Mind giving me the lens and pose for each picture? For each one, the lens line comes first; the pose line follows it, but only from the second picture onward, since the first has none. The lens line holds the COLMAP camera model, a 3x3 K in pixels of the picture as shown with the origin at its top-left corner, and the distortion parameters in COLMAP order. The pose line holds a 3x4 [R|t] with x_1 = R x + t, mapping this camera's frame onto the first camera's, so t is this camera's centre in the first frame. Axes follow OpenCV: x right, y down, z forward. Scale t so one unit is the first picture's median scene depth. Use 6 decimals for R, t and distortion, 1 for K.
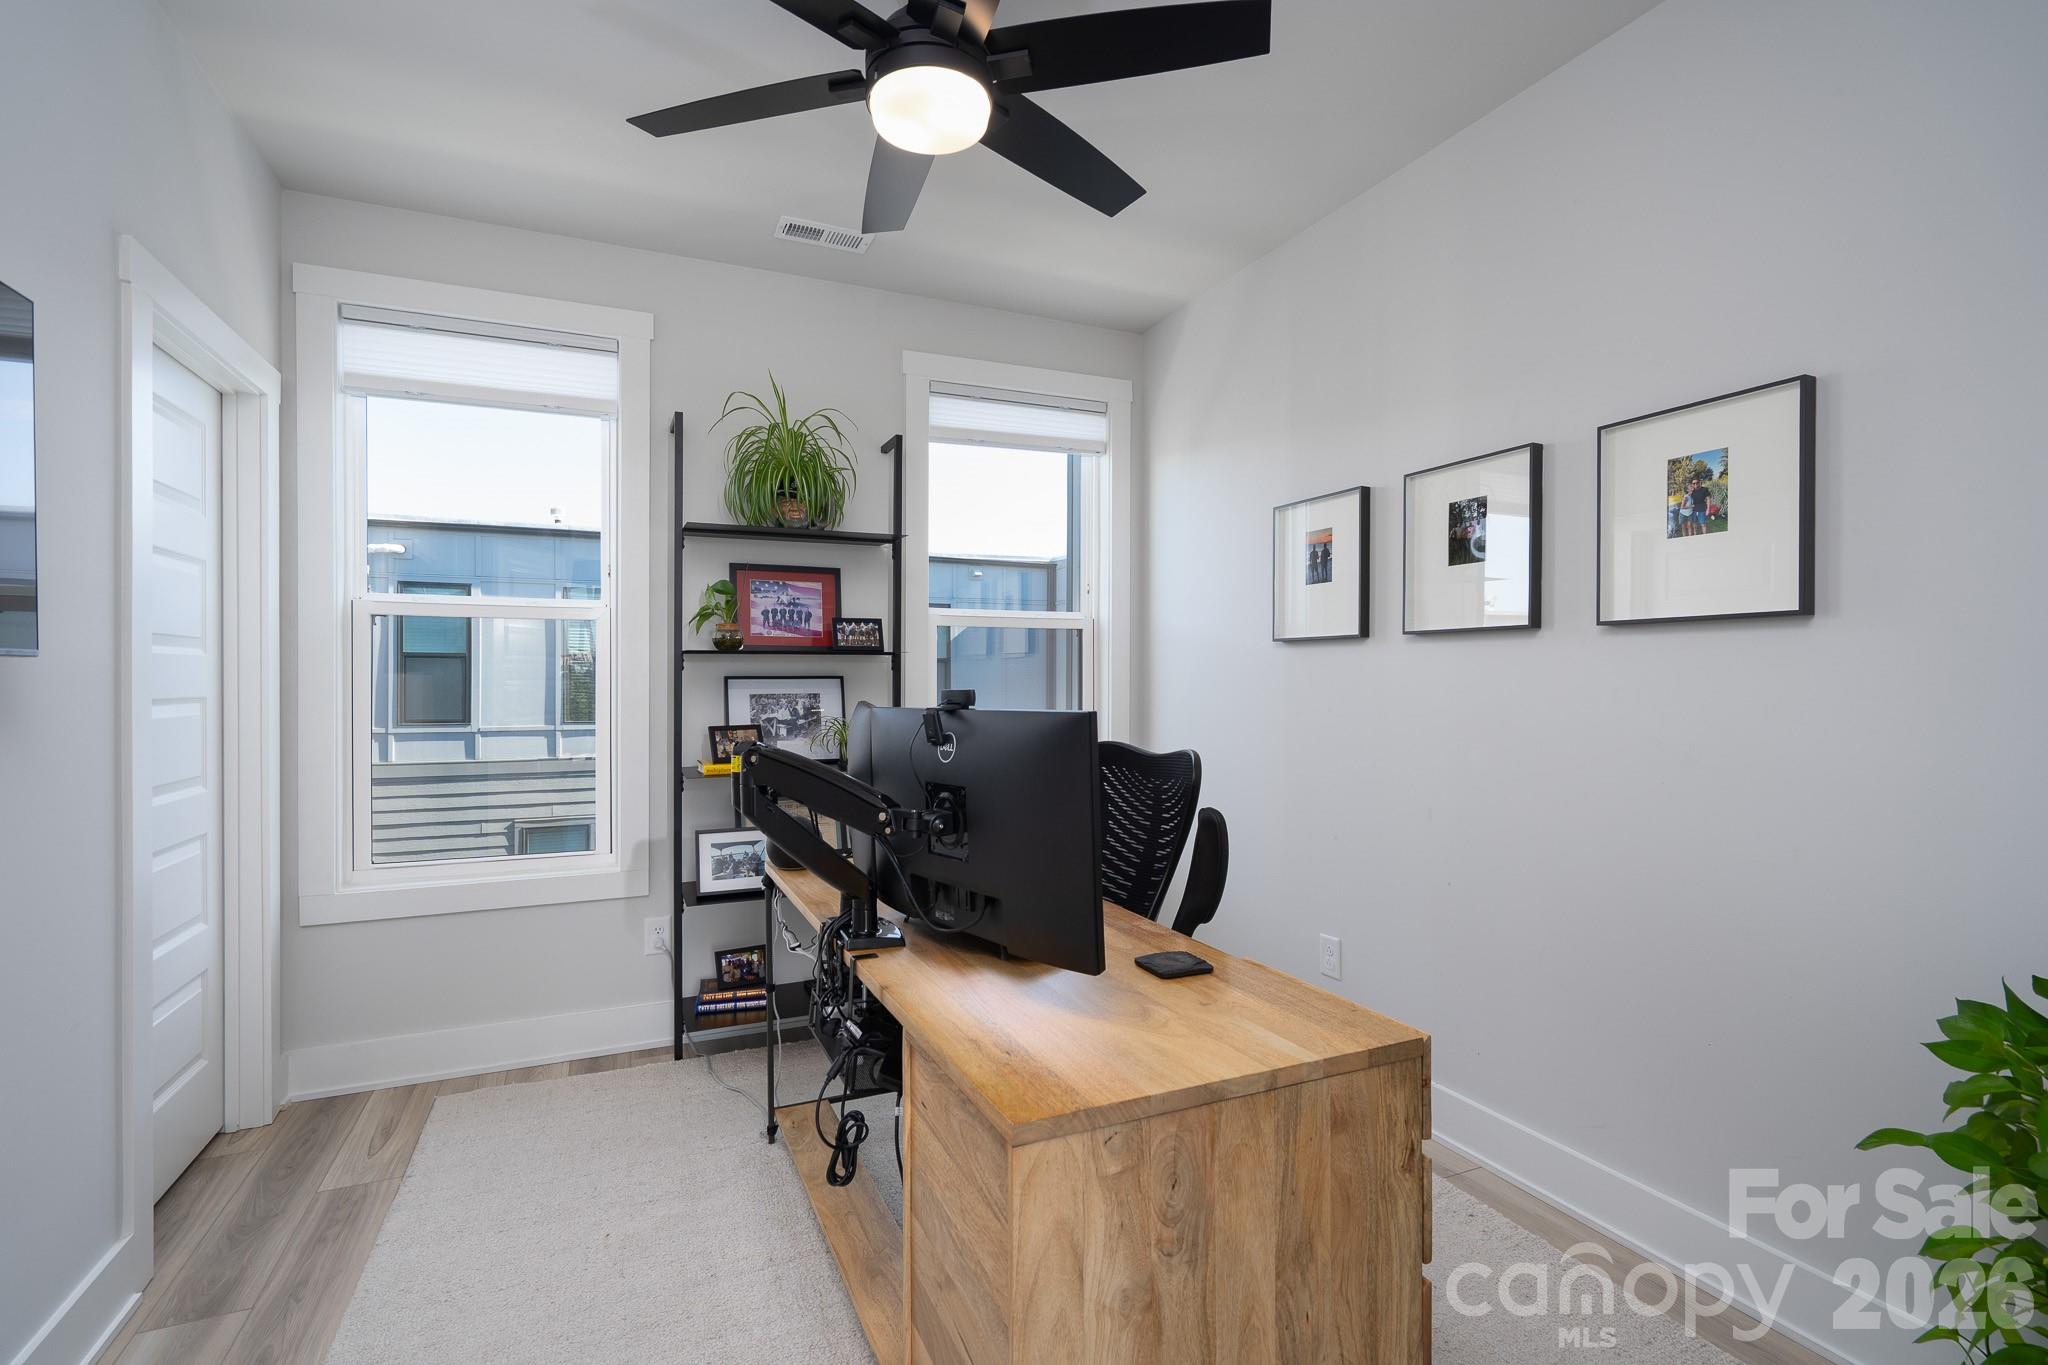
lens RADIAL K [[962.6, 0, 1020.5], [0, 962.6, 685.3], [0, 0, 1]] dist [-0.000117, -0.000018]
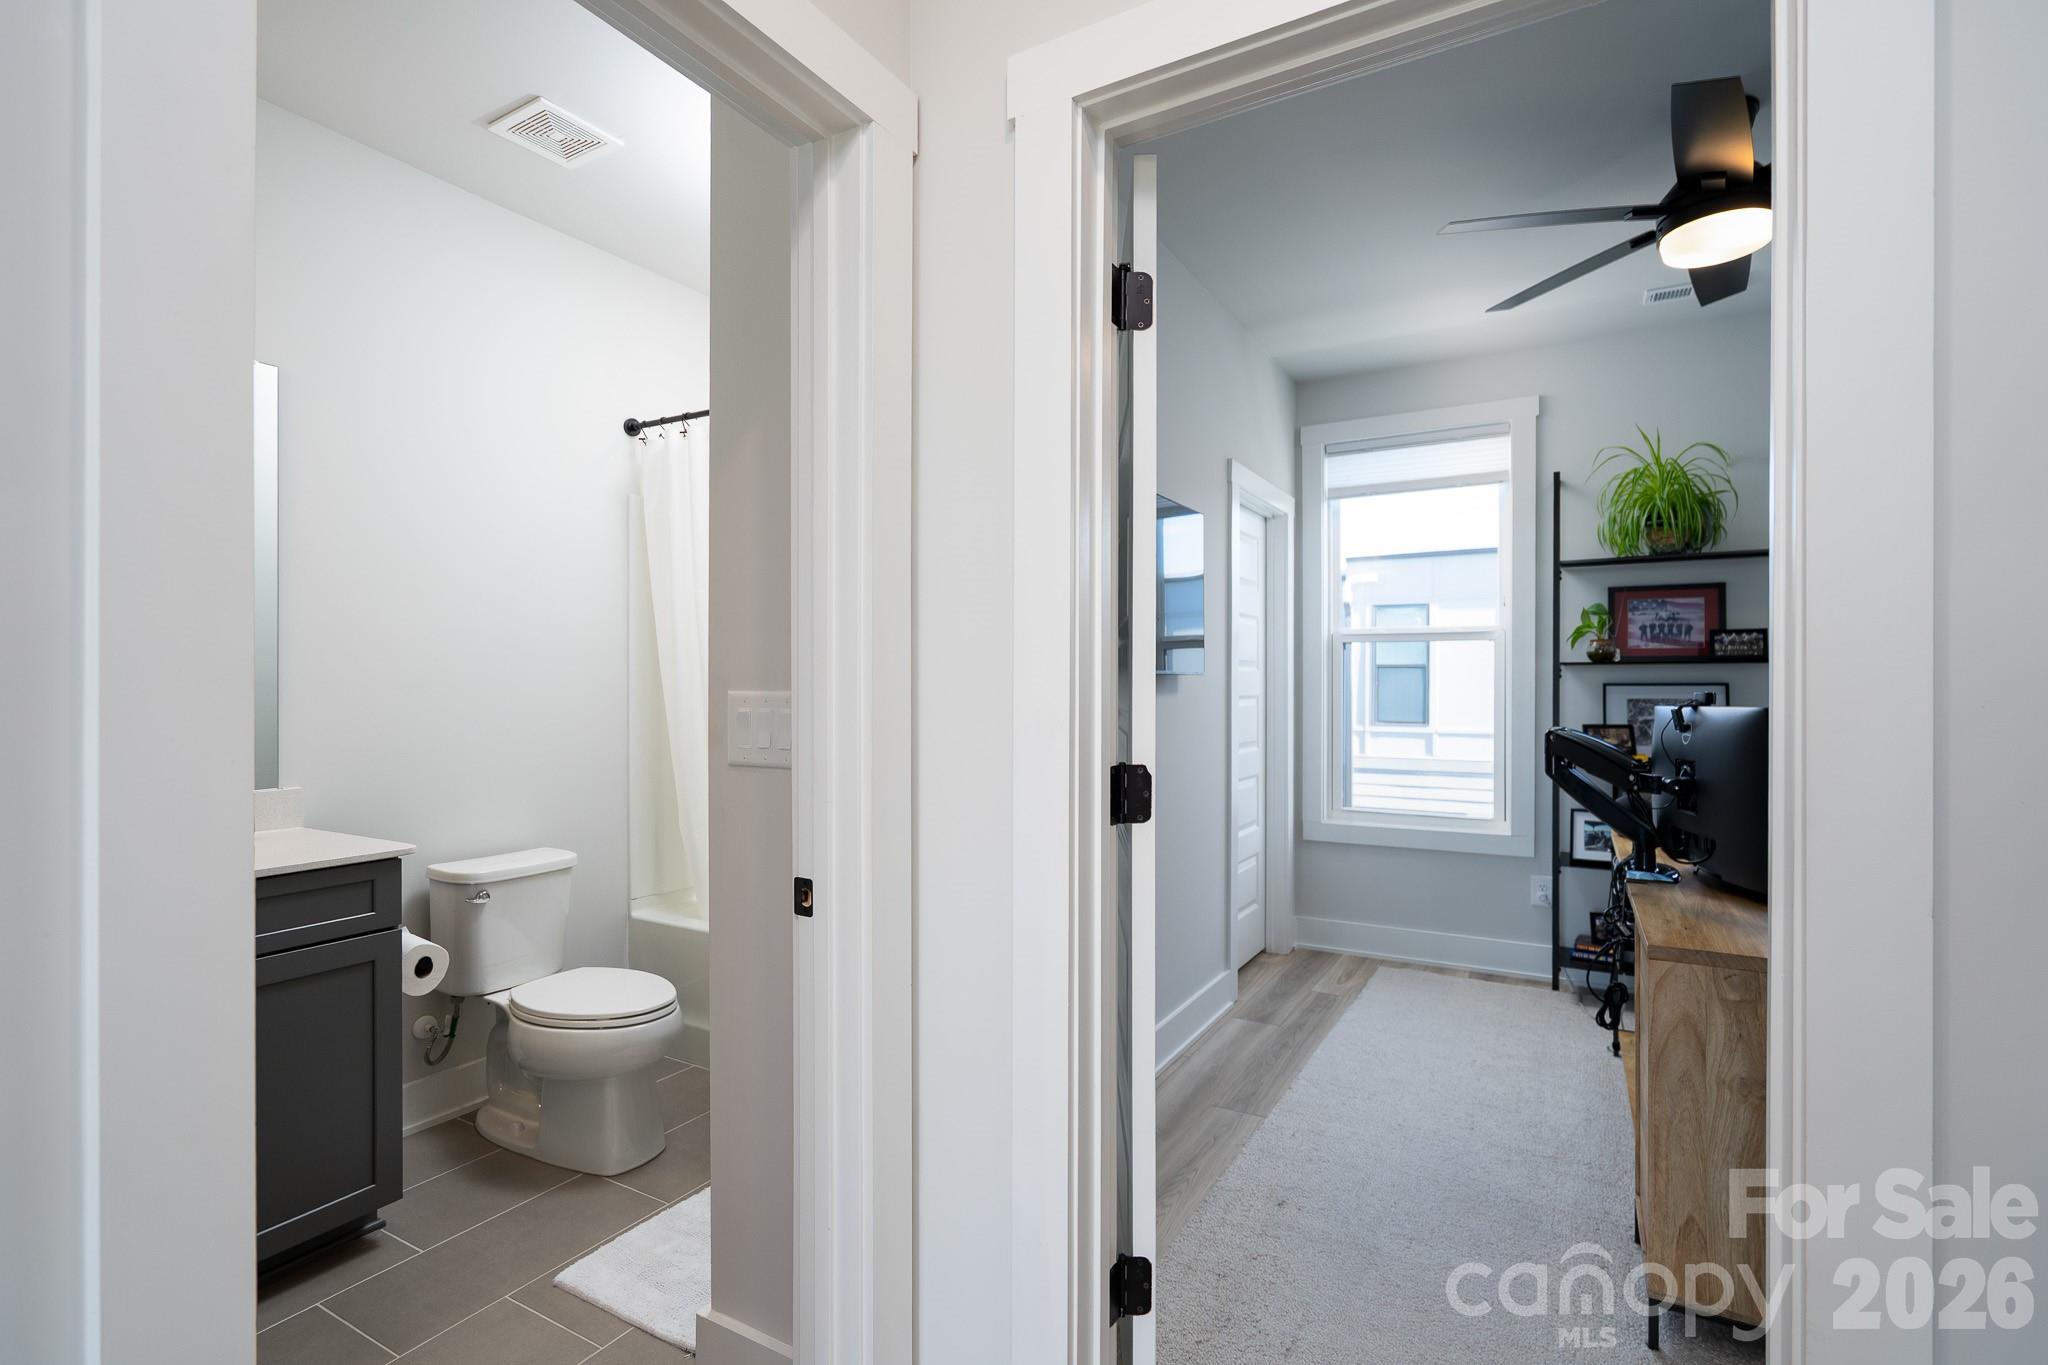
lens RADIAL K [[962.6, 0, 1020.5], [0, 962.6, 685.3], [0, 0, 1]] dist [-0.000117, -0.000018]
pose [[0.597333, -0.000279, -0.801993, 0.227316], [-0.006367, 0.999967, -0.005090, 0.003728], [0.801968, 0.008147, 0.597311, -0.299082]]
